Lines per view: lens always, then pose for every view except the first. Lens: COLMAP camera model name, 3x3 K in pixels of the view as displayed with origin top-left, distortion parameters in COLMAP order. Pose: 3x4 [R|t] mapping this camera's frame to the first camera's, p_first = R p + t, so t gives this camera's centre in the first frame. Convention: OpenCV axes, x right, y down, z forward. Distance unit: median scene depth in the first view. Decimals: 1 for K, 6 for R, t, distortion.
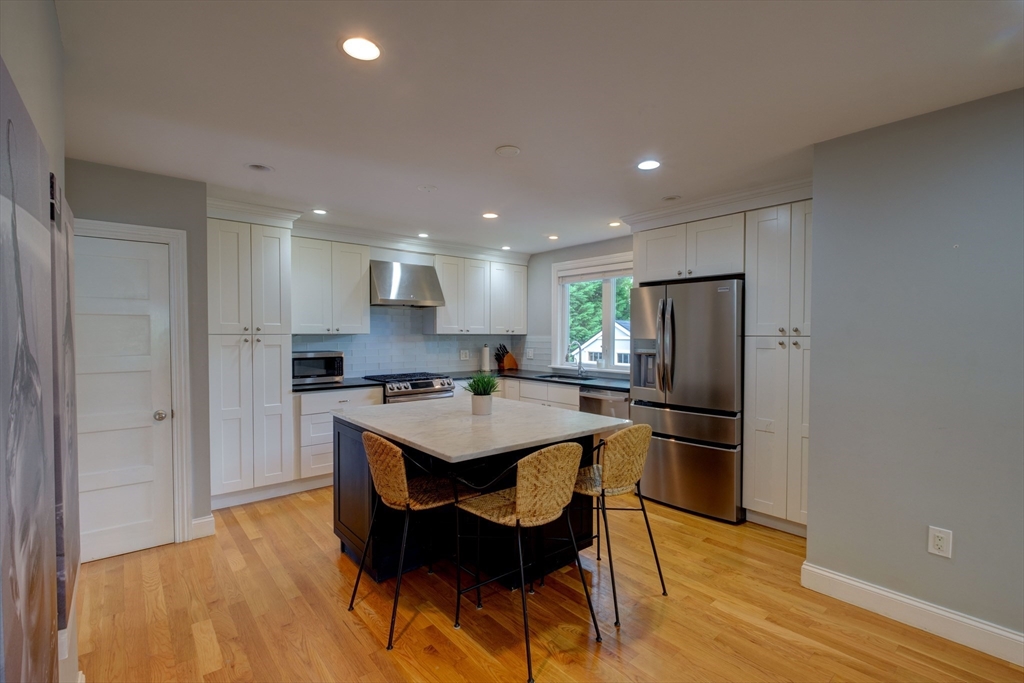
lens RADIAL K [[475.2, 0, 512.0], [0, 475.2, 341.5], [0, 0, 1]] dist [-0.000252, -0.000333]
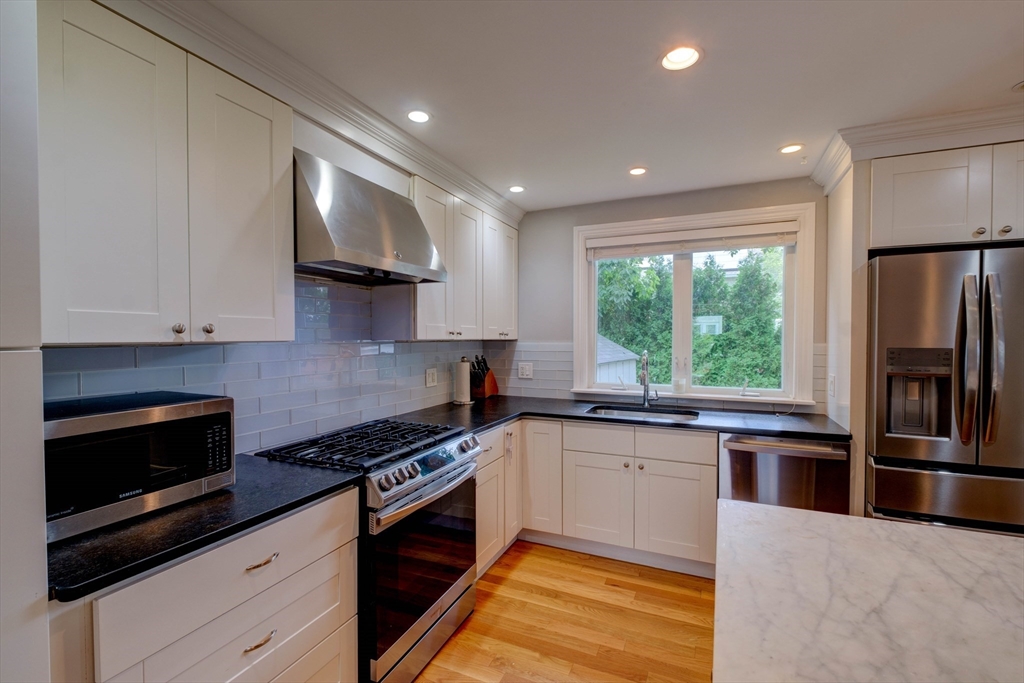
lens RADIAL K [[450.1, 0, 512.0], [0, 450.1, 341.5], [0, 0, 1]] dist [-0.047326, 0.000142]
pose [[0.908954, -0.008106, 0.416817, -0.264838], [0.011323, 0.999922, -0.005246, -0.011049], [-0.416742, 0.009488, 0.908975, 0.555021]]
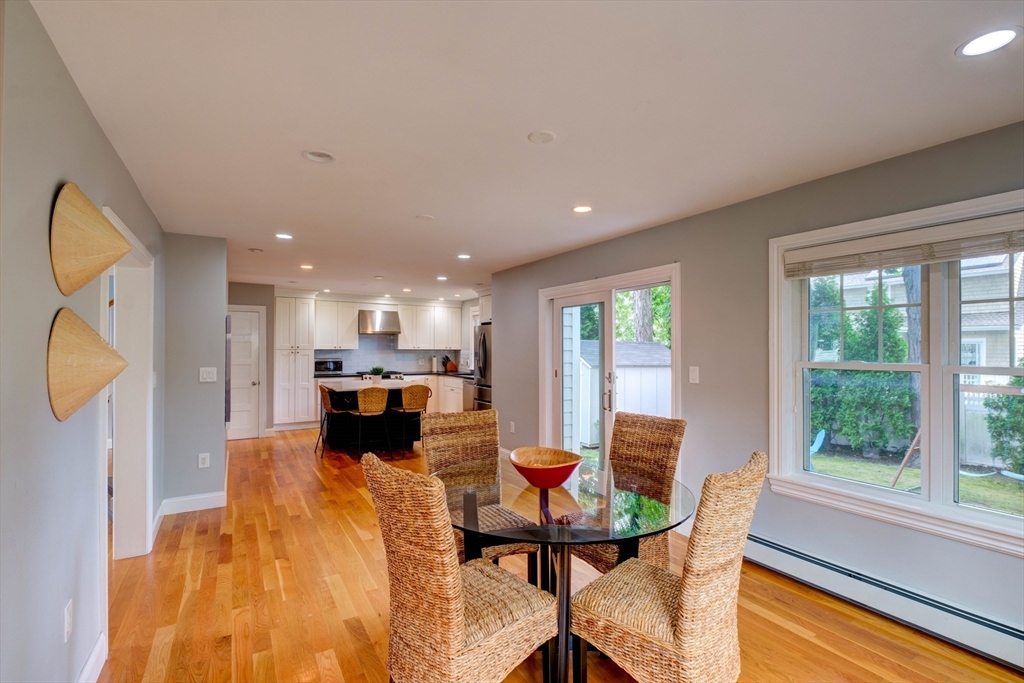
lens RADIAL K [[466.7, 0, 512.0], [0, 466.7, 341.5], [0, 0, 1]] dist [-0.004825, -0.000749]
pose [[0.987233, -0.005002, -0.159202, 0.551510], [-0.000369, 0.999432, -0.033690, 0.013145], [0.159280, 0.033319, 0.986671, -0.672626]]
